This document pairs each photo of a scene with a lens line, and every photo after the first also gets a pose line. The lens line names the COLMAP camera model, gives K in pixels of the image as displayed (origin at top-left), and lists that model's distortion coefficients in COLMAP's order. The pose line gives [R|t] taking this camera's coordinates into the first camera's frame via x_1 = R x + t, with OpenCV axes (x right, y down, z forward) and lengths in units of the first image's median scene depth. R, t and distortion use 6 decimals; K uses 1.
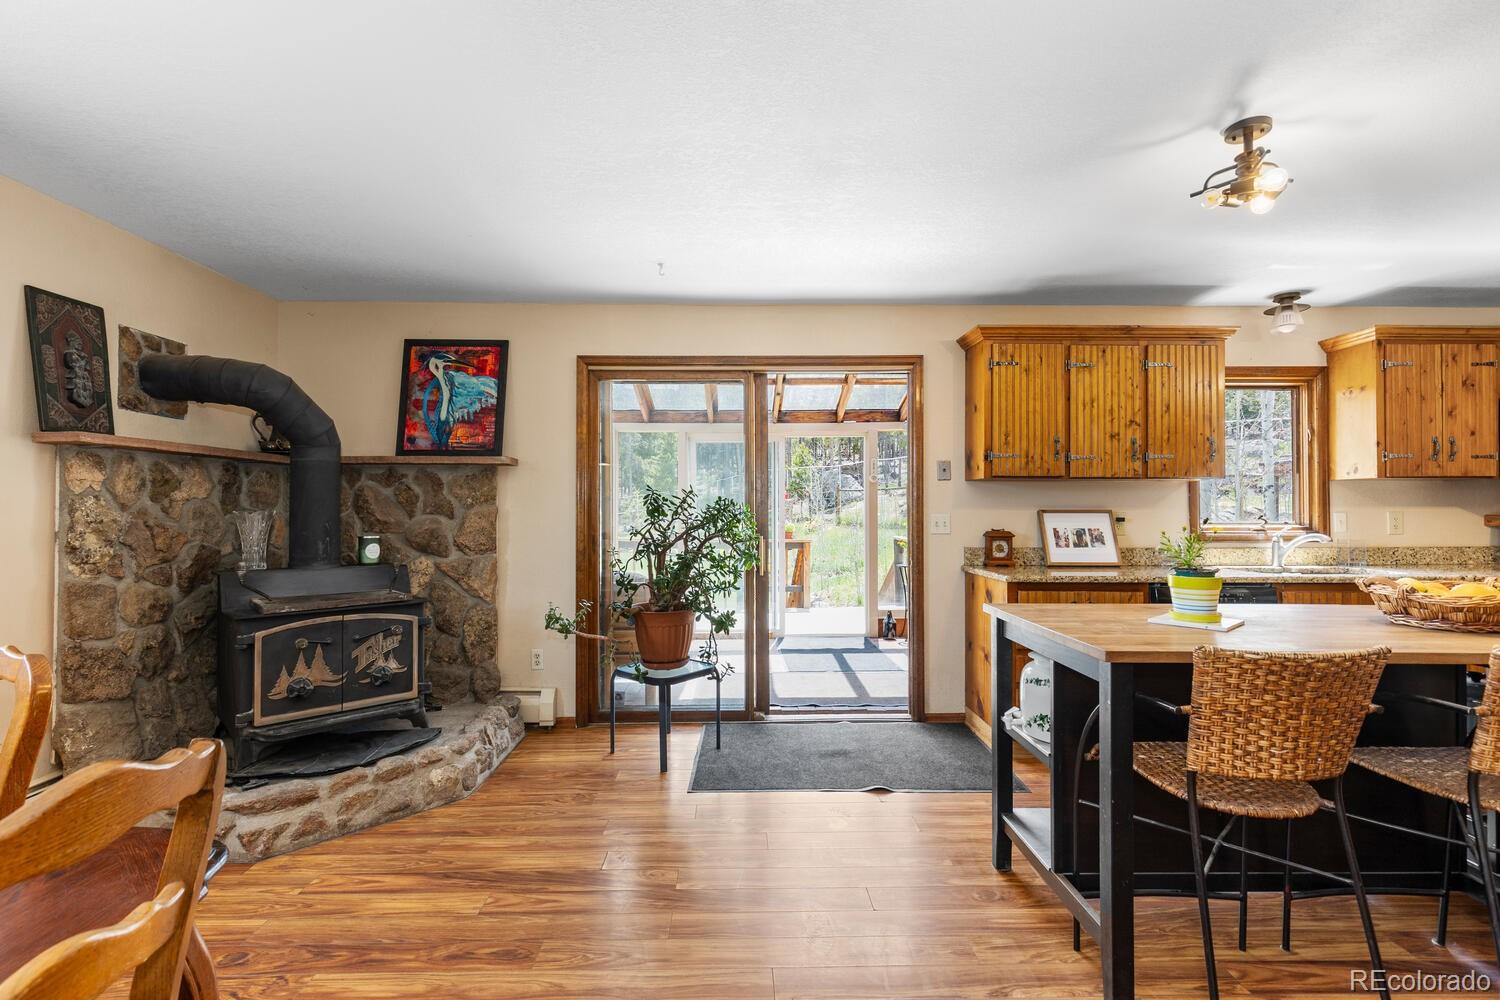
lens RADIAL K [[653.9, 0, 745.4], [0, 653.9, 502.9], [0, 0, 1]] dist [-0.013606, 0.001324]
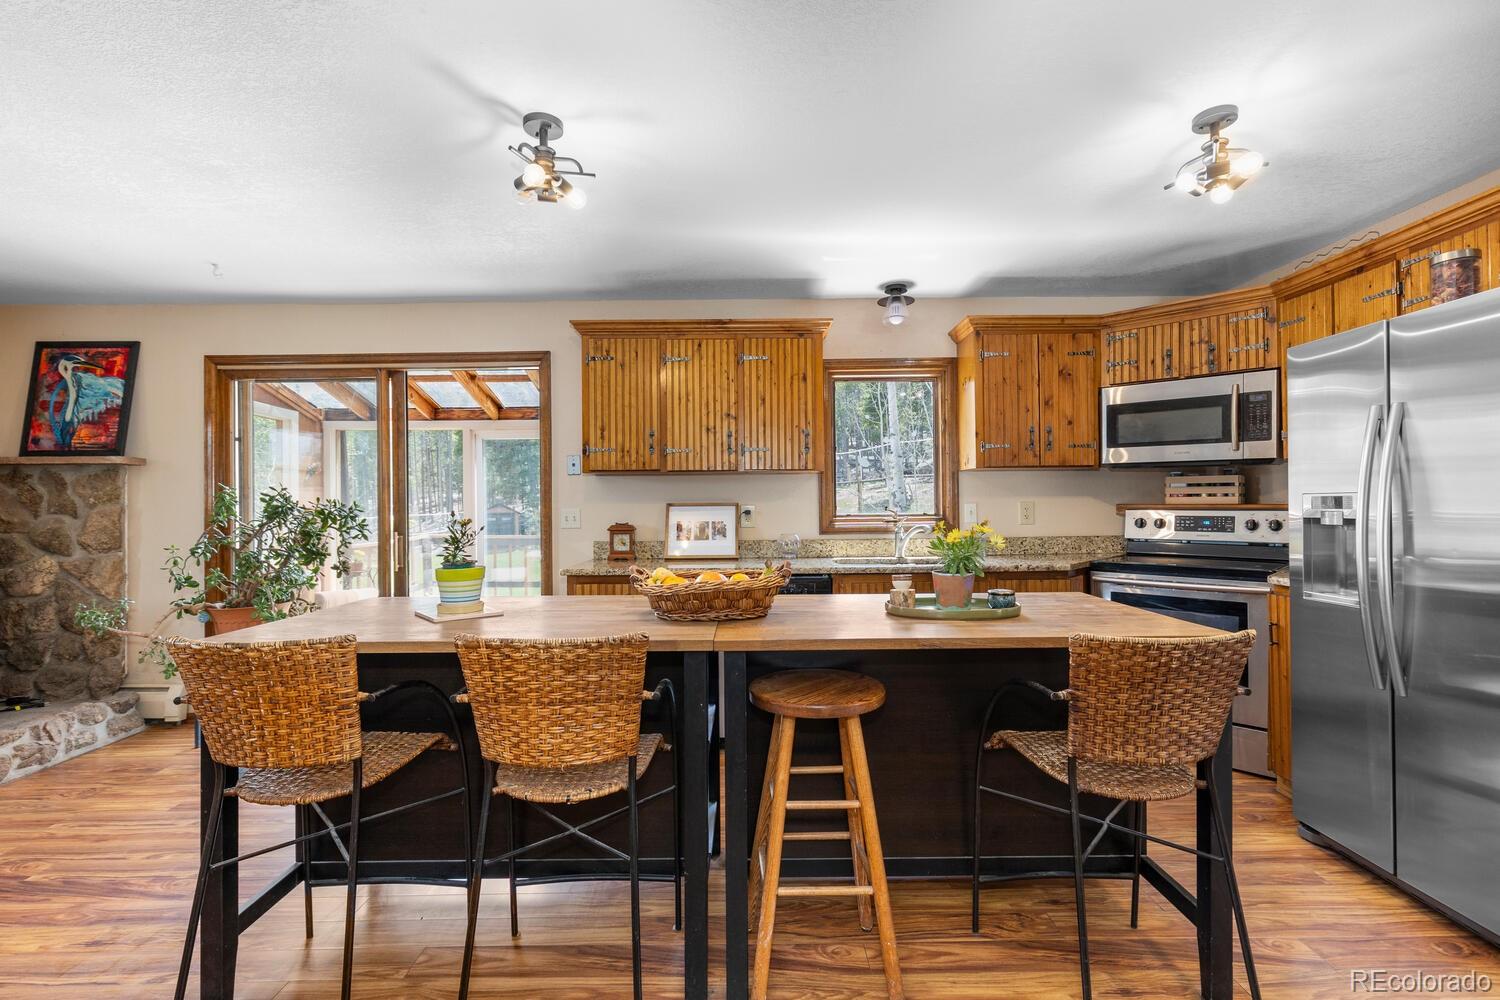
lens RADIAL K [[653.9, 0, 752.5], [0, 653.9, 500.0], [0, 0, 1]] dist [-0.013606, 0.001324]
pose [[0.999912, -0.010456, 0.008168, 0.595866], [0.010431, 0.999941, 0.003137, 0.003807], [-0.008200, -0.003052, 0.999962, -0.011194]]
